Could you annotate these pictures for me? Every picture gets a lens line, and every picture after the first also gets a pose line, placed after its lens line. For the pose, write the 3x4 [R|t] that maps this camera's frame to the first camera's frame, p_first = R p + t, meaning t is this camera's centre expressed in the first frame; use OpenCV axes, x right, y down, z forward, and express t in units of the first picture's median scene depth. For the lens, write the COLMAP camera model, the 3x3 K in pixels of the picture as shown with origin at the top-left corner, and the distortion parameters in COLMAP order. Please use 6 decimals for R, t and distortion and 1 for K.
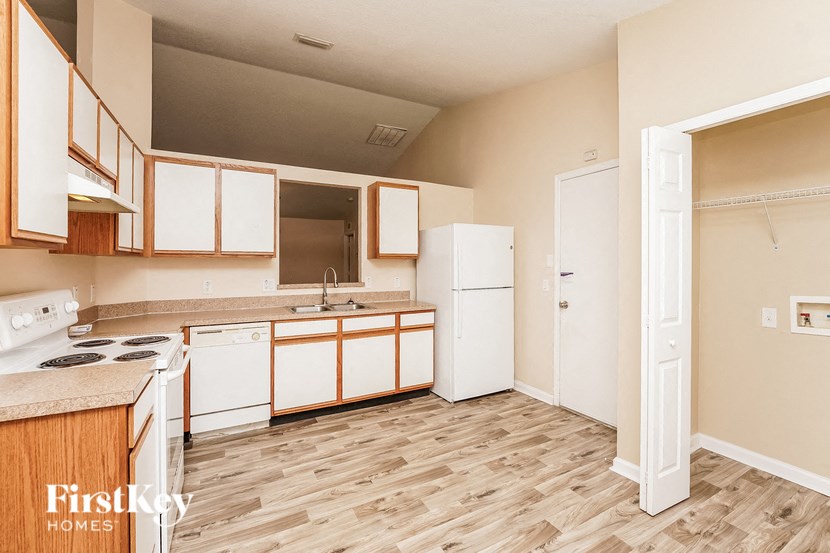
lens RADIAL K [[353.5, 0, 413.9], [0, 353.5, 266.1], [0, 0, 1]] dist [-0.010602, -0.000009]
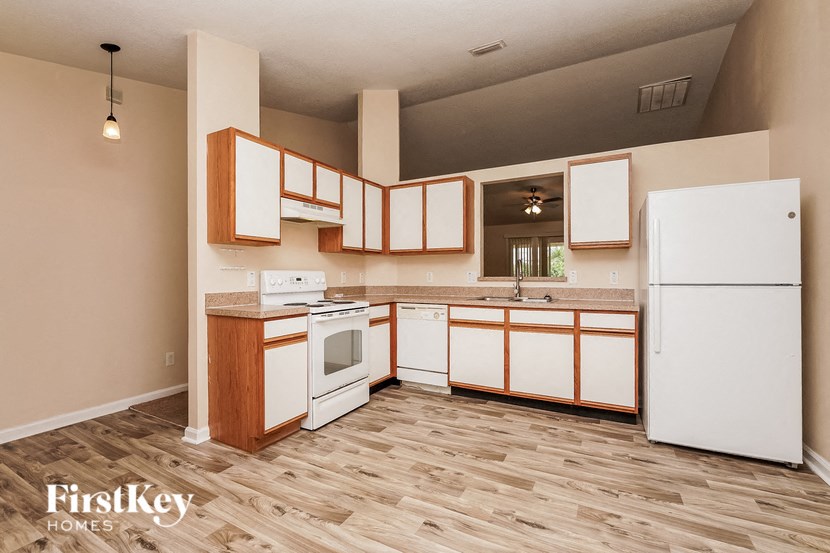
lens RADIAL K [[351.5, 0, 415.0], [0, 351.5, 276.5], [0, 0, 1]] dist [-0.009798, -0.000093]
pose [[0.566232, 0.001405, -0.824245, 0.474082], [-0.001564, 0.999999, 0.000630, 0.056276], [0.824245, 0.000932, 0.566233, 0.221263]]
